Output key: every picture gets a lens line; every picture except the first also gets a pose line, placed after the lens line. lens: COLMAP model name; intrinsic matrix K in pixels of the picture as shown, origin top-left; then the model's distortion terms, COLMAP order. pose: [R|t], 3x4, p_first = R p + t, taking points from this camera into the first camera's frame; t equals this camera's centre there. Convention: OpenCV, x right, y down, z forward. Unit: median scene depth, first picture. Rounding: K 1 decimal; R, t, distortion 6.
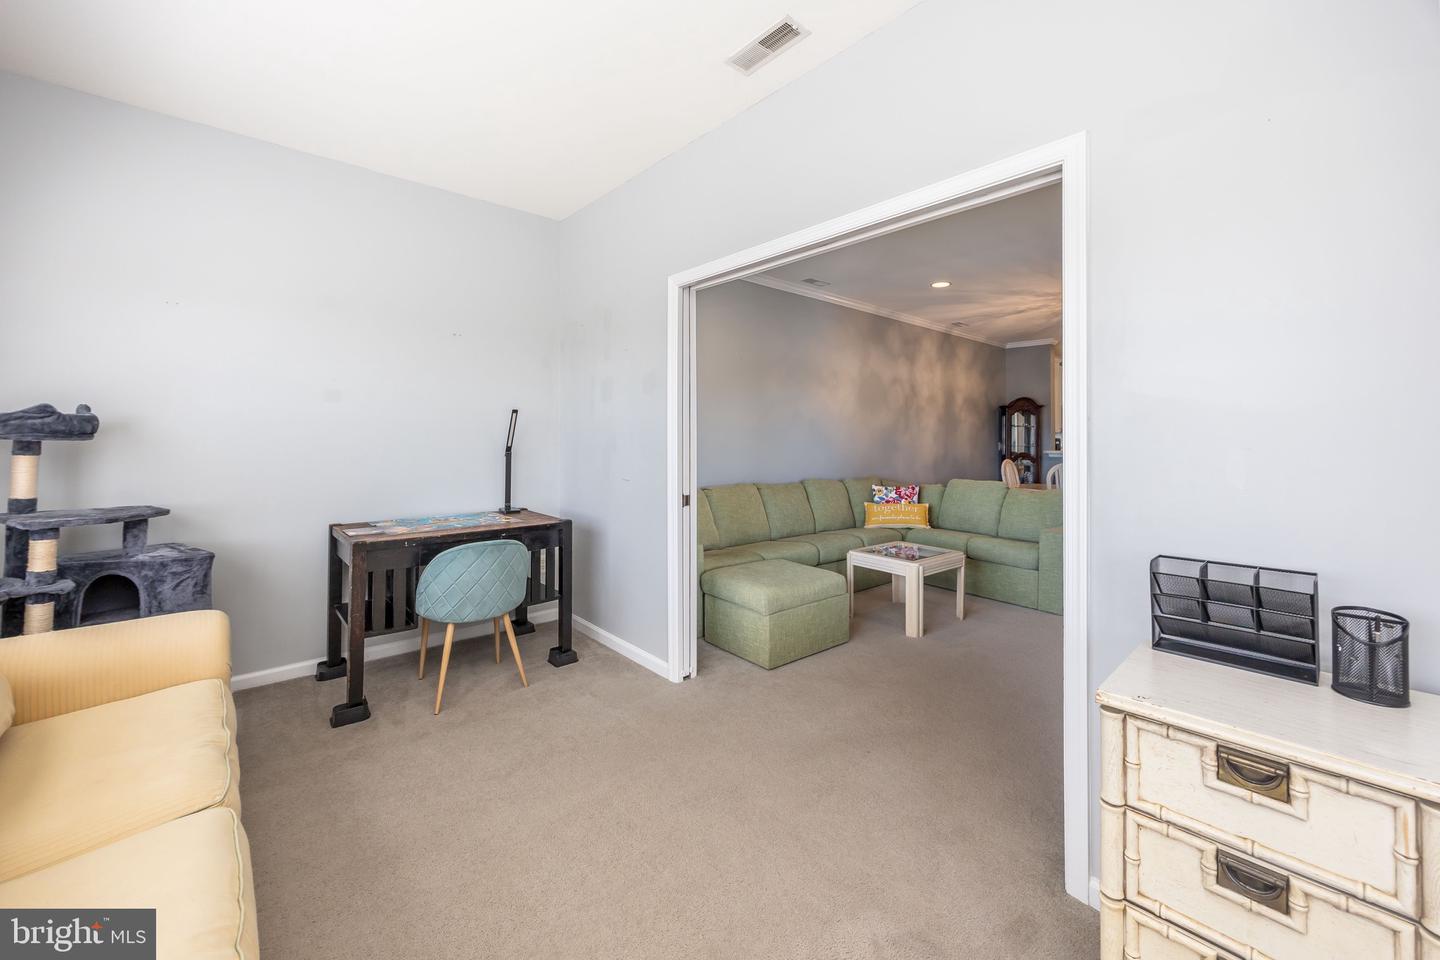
lens RADIAL K [[585.5, 0, 723.1], [0, 585.5, 444.8], [0, 0, 1]] dist [-0.002896, -0.000157]
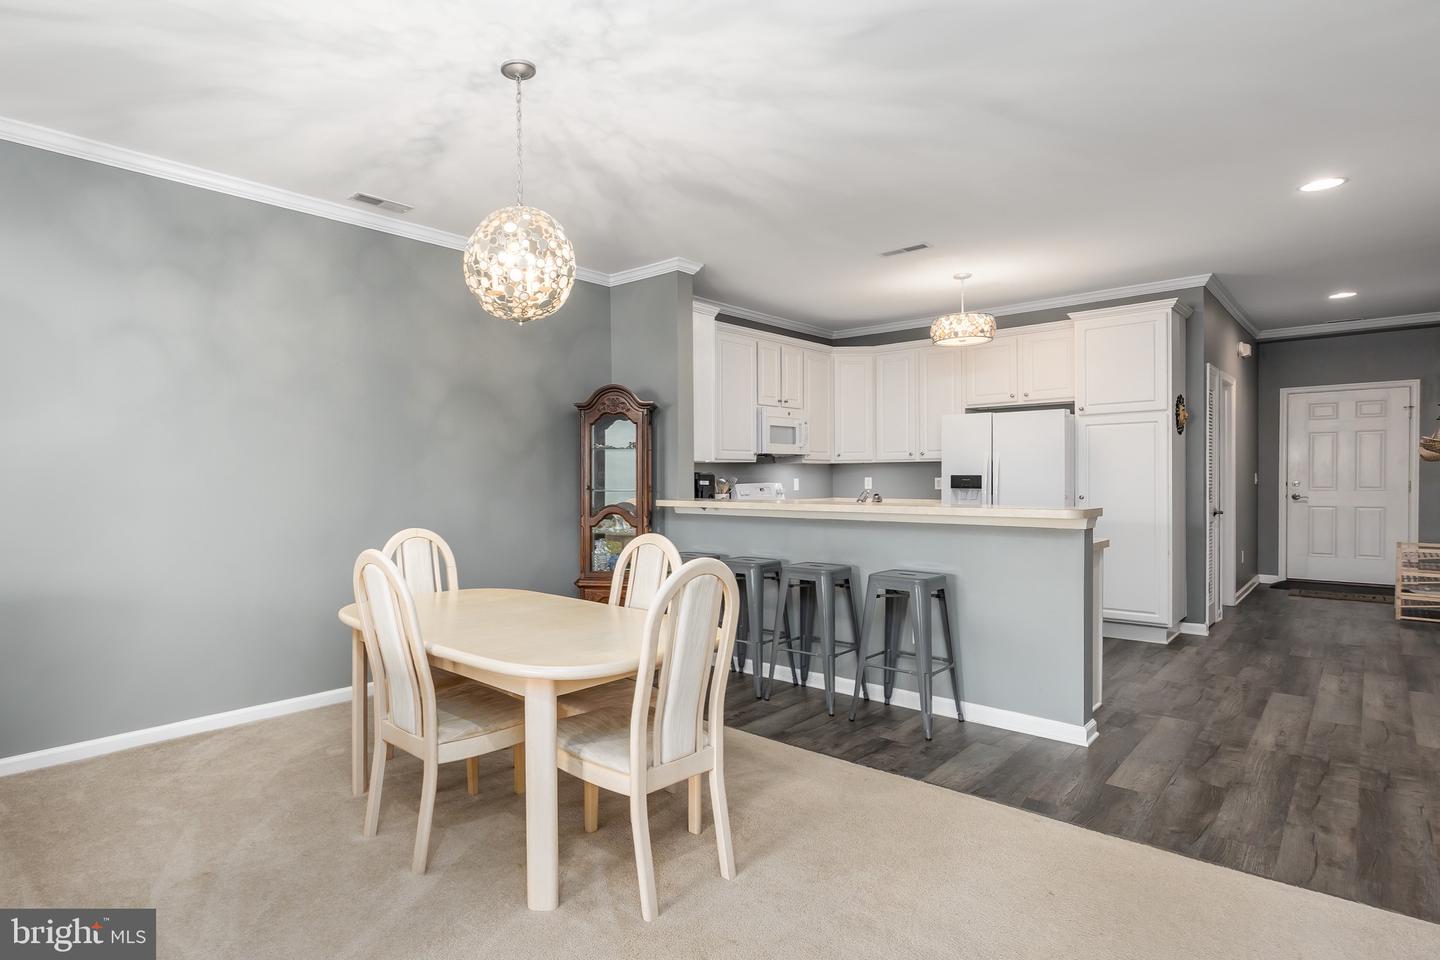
lens RADIAL K [[767.7, 0, 587.5], [0, 767.7, 488.3], [0, 0, 1]] dist [-0.000499, -0.000098]
pose [[0.999657, -0.009146, 0.024561, 0.747277], [0.009027, 0.999947, 0.004965, -0.004464], [-0.024605, -0.004741, 0.999686, 0.618287]]
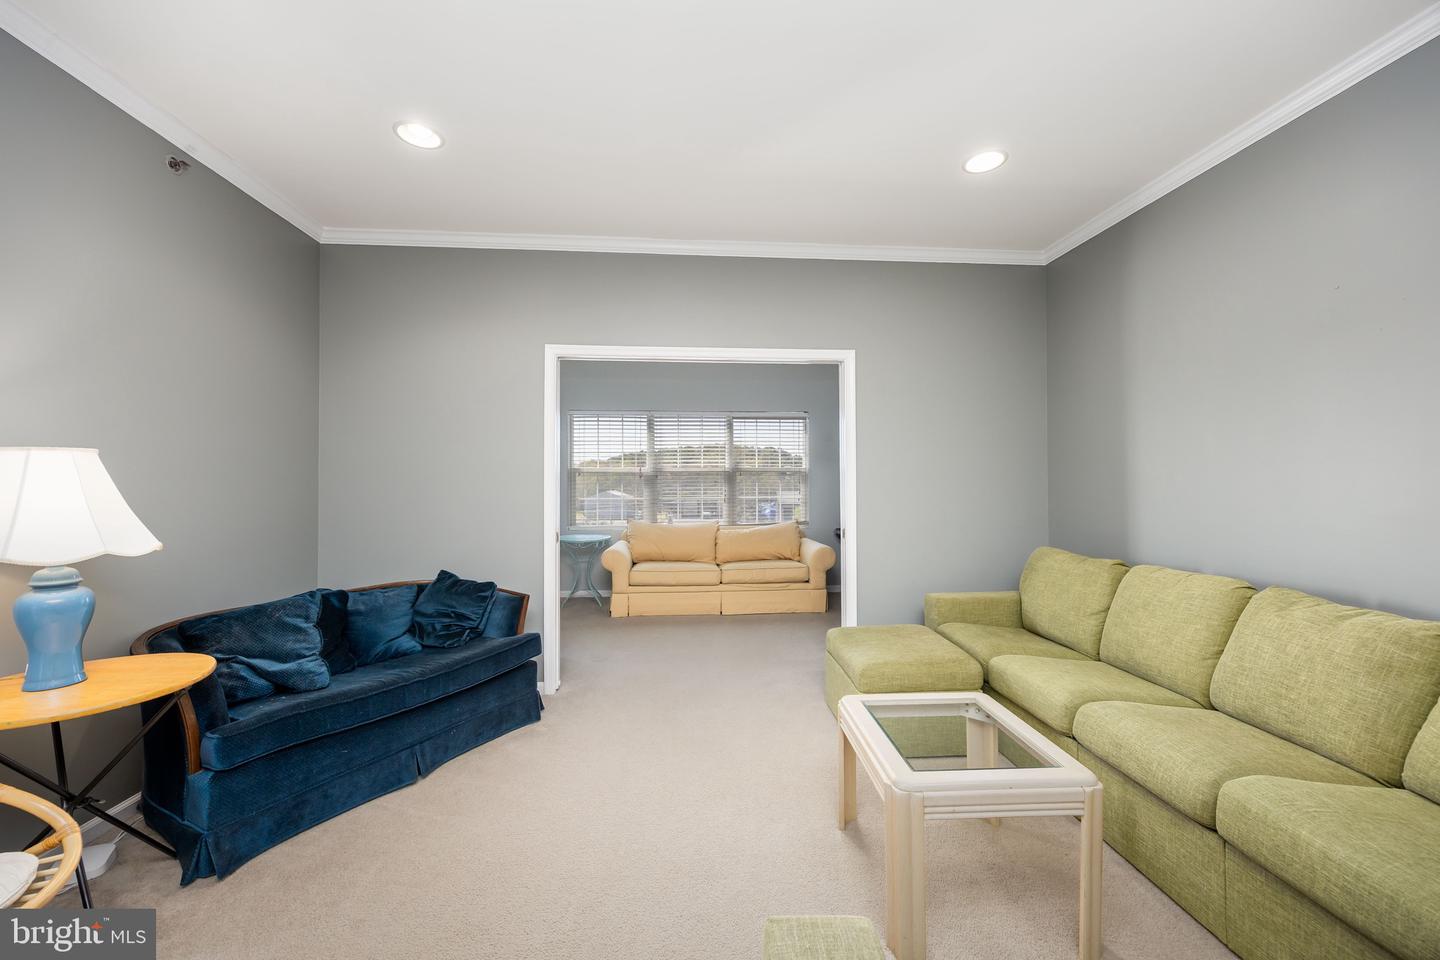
lens RADIAL K [[563.6, 0, 719.7], [0, 563.6, 474.8], [0, 0, 1]] dist [0.000018, 0.000186]
pose [[-0.622001, -0.012800, -0.782912, 0.581675], [-0.006741, 0.999917, -0.010993, -0.008001], [0.782988, -0.001560, -0.622035, 0.856151]]
